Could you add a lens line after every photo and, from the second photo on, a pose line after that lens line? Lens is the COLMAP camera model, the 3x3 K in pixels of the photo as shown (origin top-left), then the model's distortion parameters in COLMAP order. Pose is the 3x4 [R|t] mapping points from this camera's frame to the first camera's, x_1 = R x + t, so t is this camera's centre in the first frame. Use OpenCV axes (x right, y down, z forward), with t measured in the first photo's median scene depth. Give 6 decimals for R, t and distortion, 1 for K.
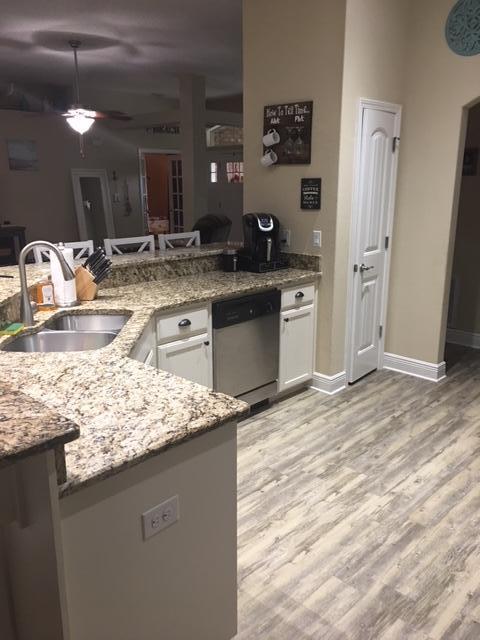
lens RADIAL K [[550.6, 0, 237.4], [0, 550.6, 327.6], [0, 0, 1]] dist [0.070488, -0.055757]
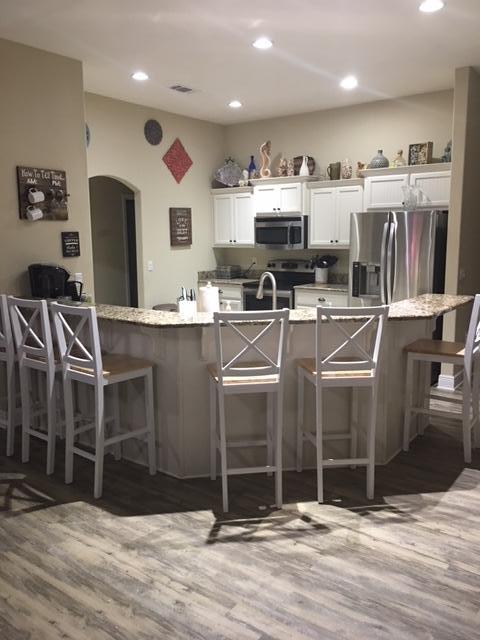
lens RADIAL K [[550.6, 0, 240.0], [0, 550.6, 320.1], [0, 0, 1]] dist [0.070488, -0.055757]
pose [[-0.126895, -0.145526, 0.981183, -1.138072], [0.272510, 0.946002, 0.175552, -0.196747], [-0.953748, 0.289659, -0.080386, 0.792033]]
